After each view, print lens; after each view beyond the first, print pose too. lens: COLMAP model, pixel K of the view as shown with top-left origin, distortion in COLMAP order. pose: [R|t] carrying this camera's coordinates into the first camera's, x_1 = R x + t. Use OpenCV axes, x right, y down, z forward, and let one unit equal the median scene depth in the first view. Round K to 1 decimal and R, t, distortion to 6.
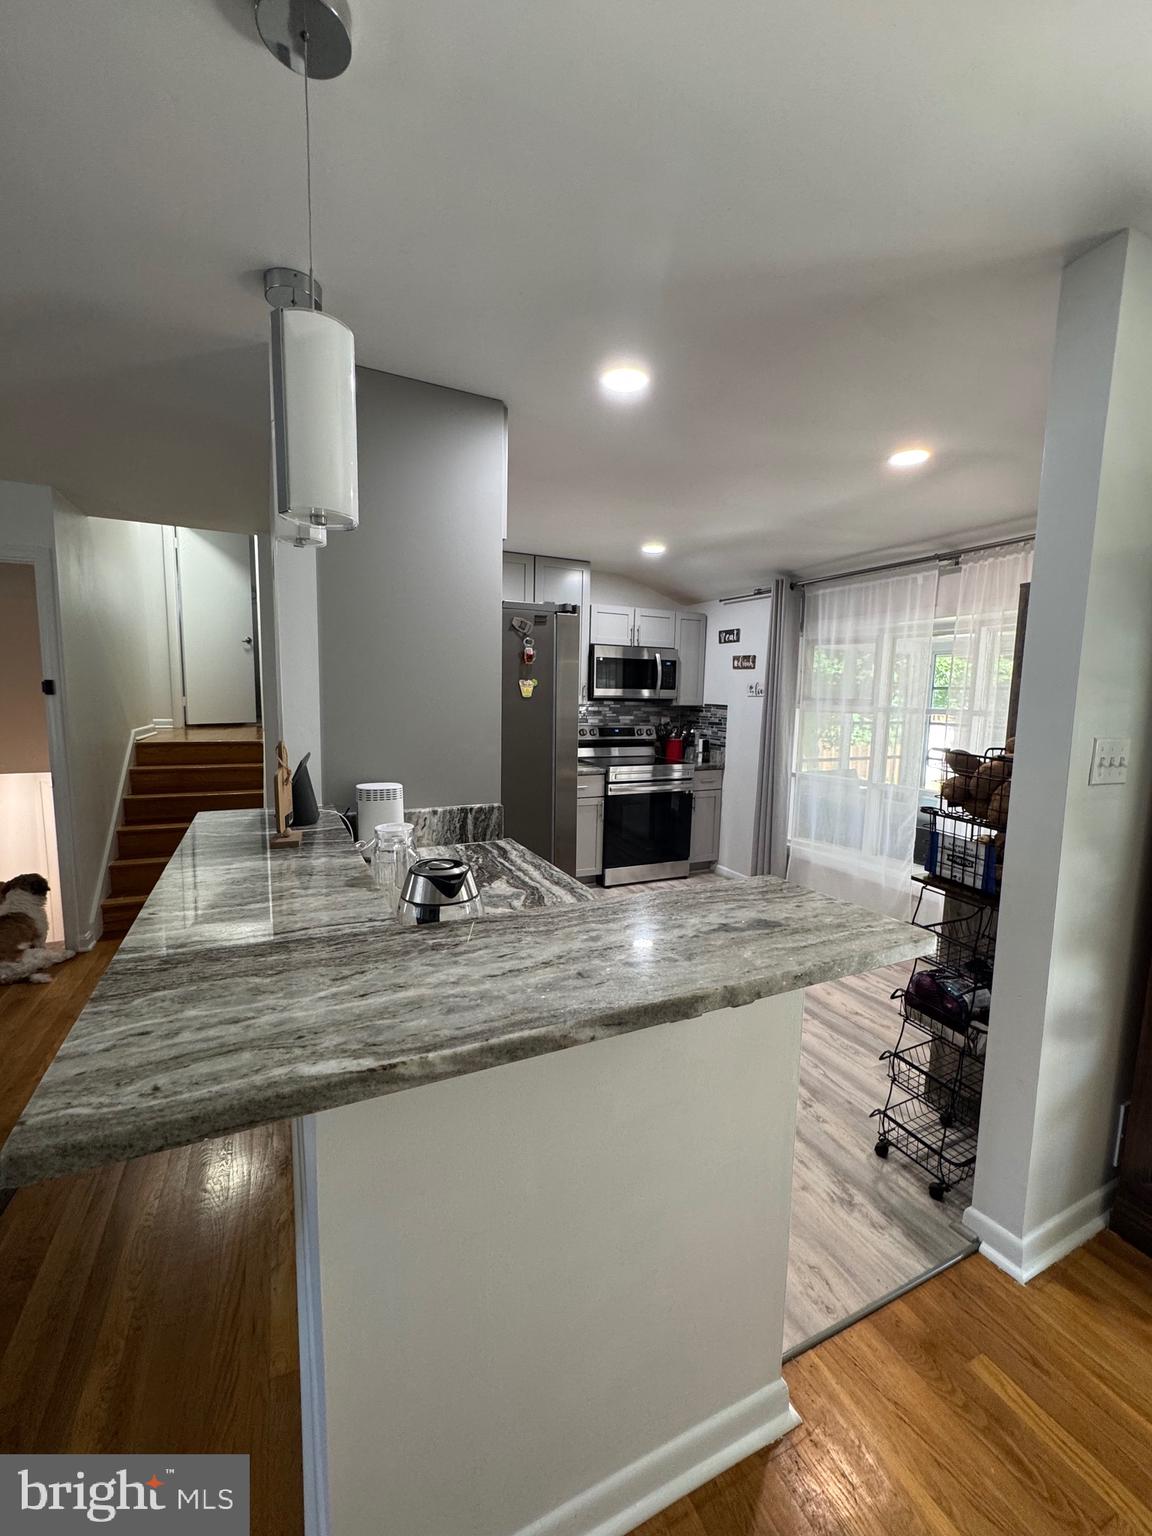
lens RADIAL K [[616.0, 0, 575.3], [0, 616.0, 767.9], [0, 0, 1]] dist [-0.003070, 0.000329]
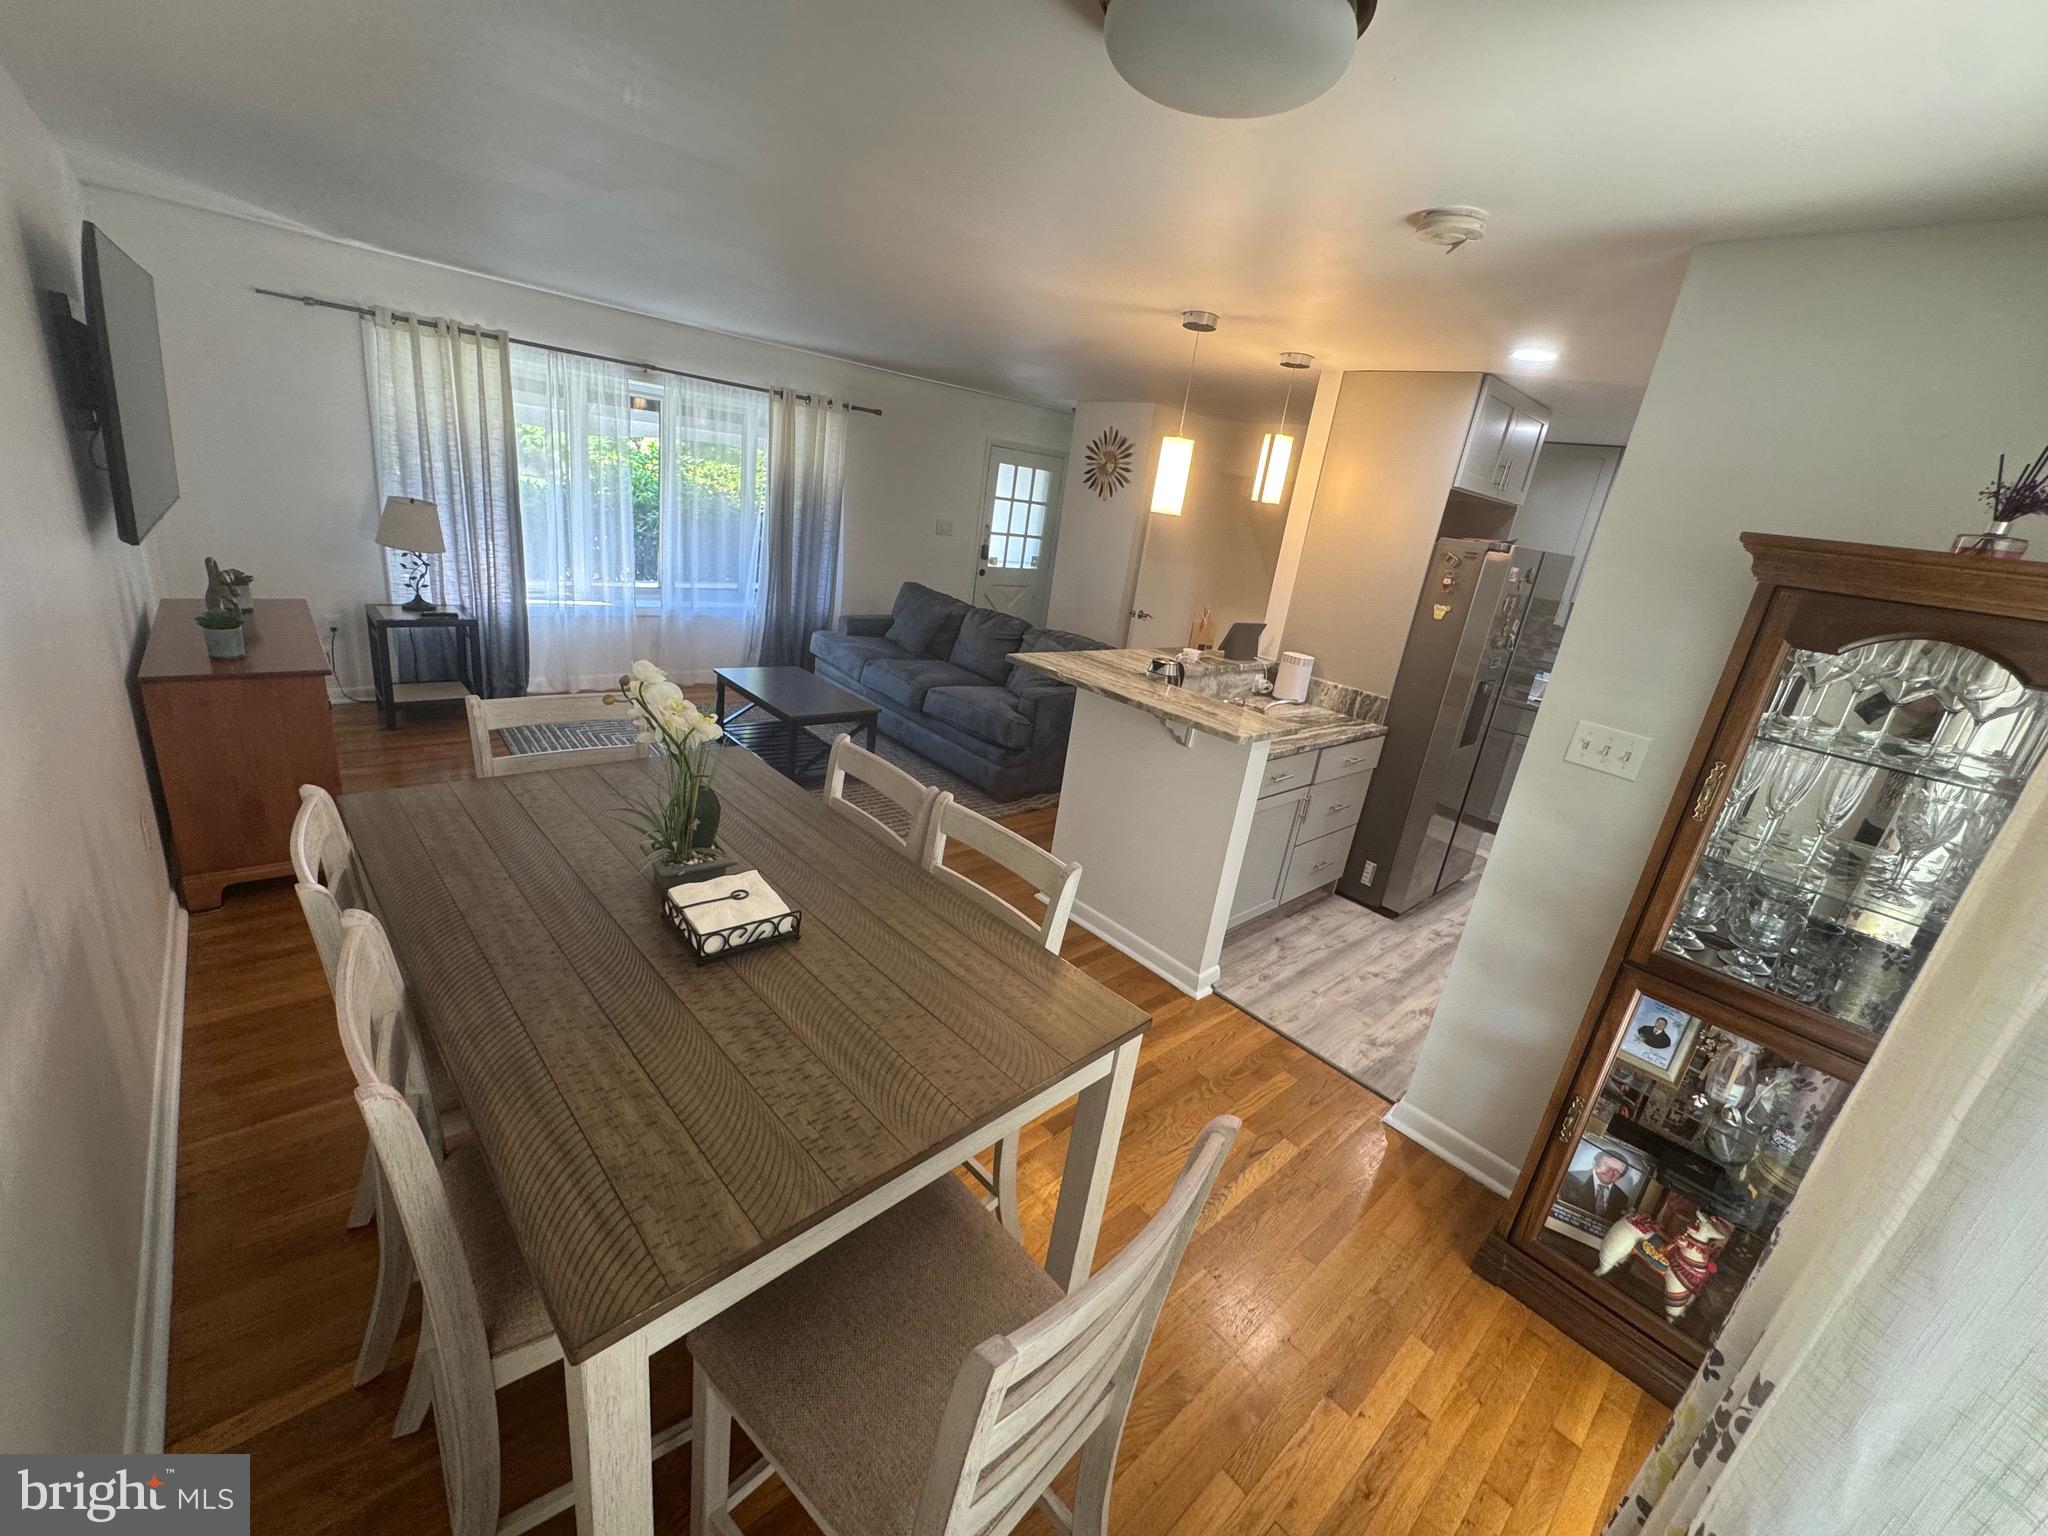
lens RADIAL K [[821.4, 0, 1024.8], [0, 821.4, 763.1], [0, 0, 1]] dist [-0.003070, 0.000329]
pose [[0.286137, 0.323817, -0.901814, 1.249046], [-0.241551, 0.935146, 0.259144, -0.074709], [0.927242, 0.143684, 0.345798, -0.260254]]
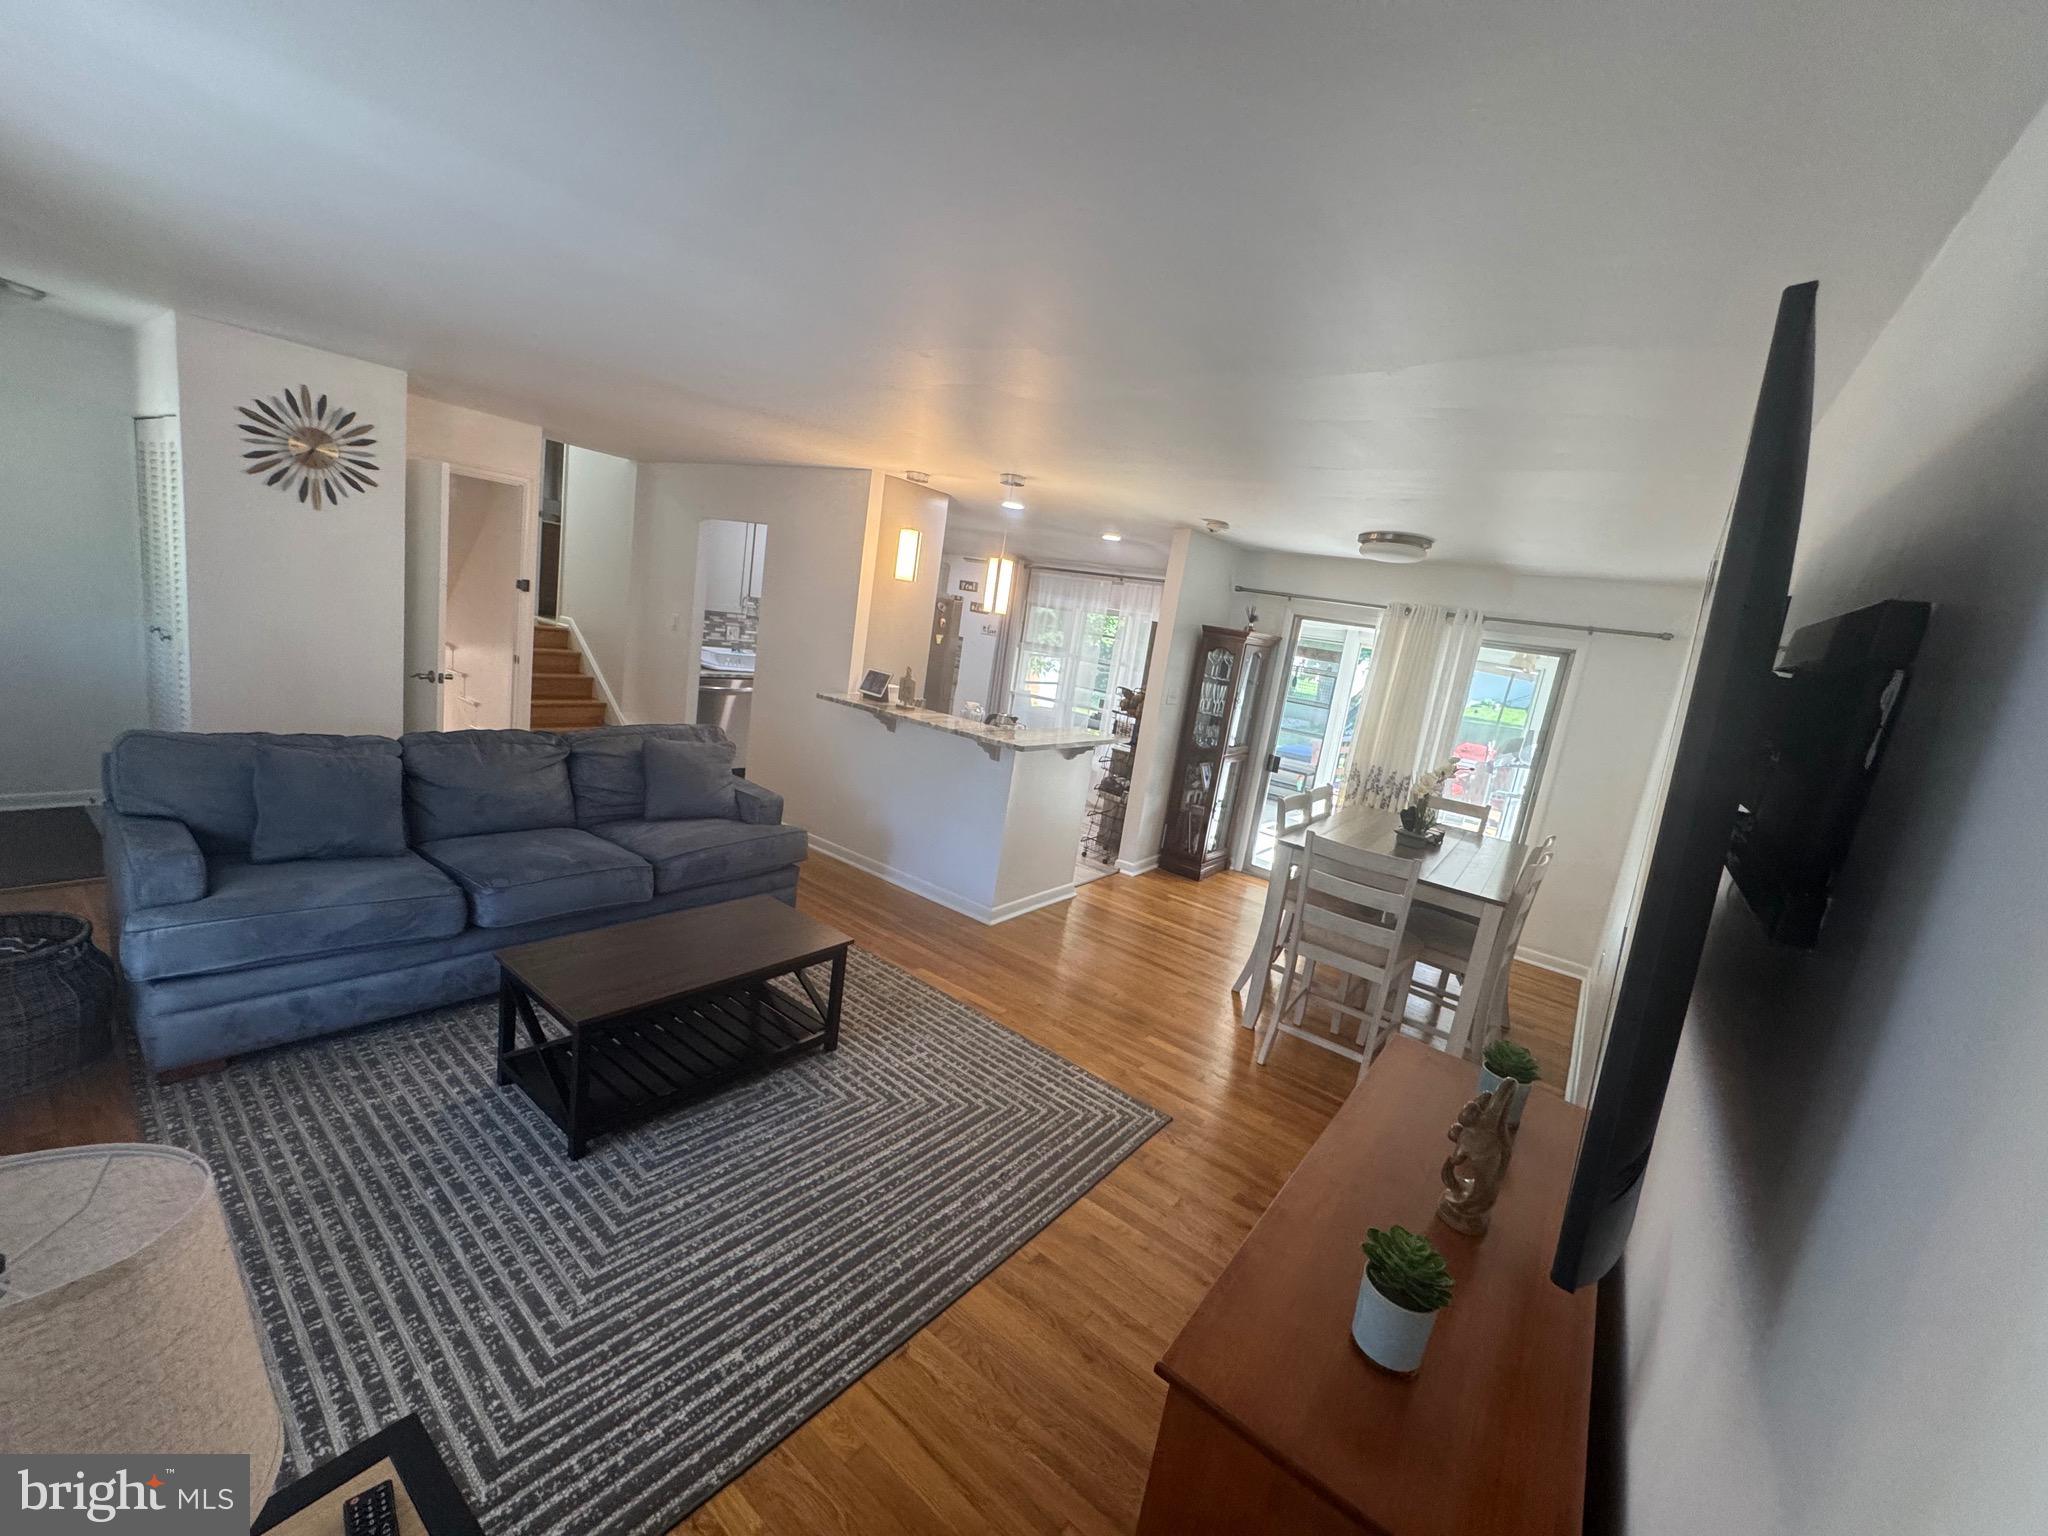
lens RADIAL K [[821.4, 0, 1024.1], [0, 821.4, 763.1], [0, 0, 1]] dist [-0.003070, 0.000329]
pose [[0.878068, 0.025076, 0.477878, -1.080004], [-0.073591, 0.993823, 0.083068, 0.022083], [-0.472843, -0.108107, 0.874490, -1.425161]]
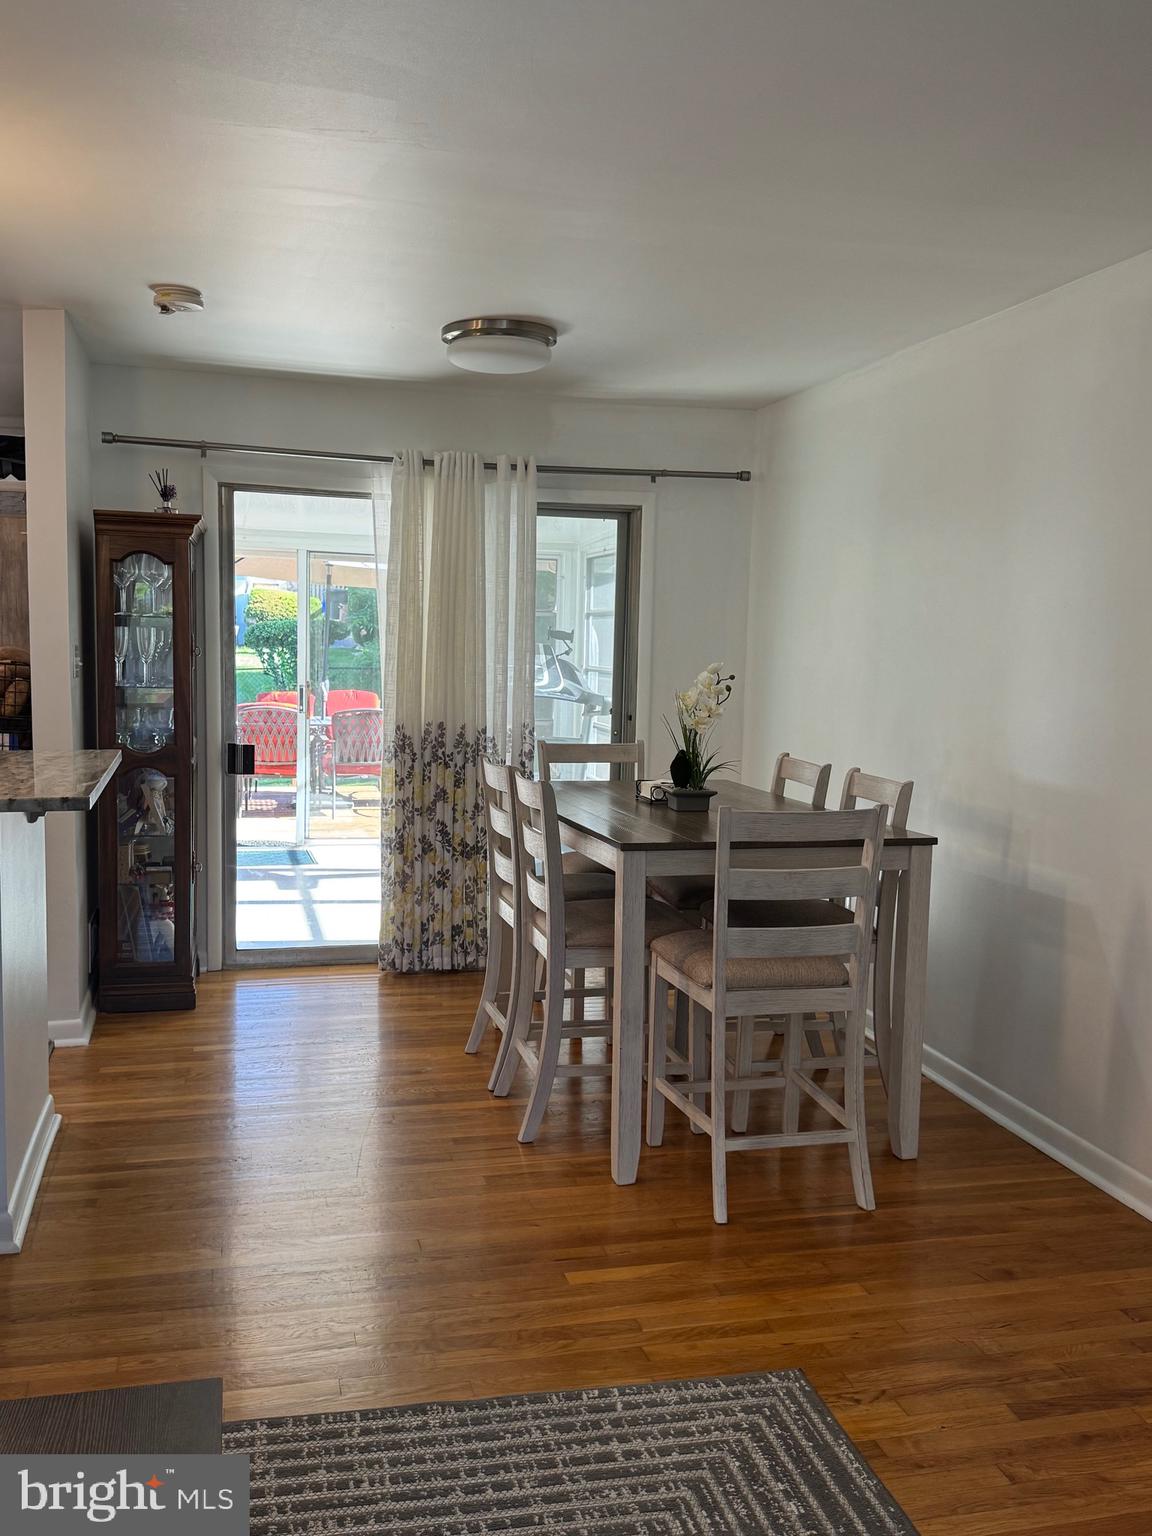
lens RADIAL K [[1376.8, 0, 585.1], [0, 1376.8, 778.1], [0, 0, 1]] dist [0.110491, -0.173350]
pose [[0.194164, -0.116808, 0.973990, -1.391487], [0.097696, 0.990252, 0.099283, 0.036417], [-0.976092, 0.075877, 0.203683, -0.526459]]
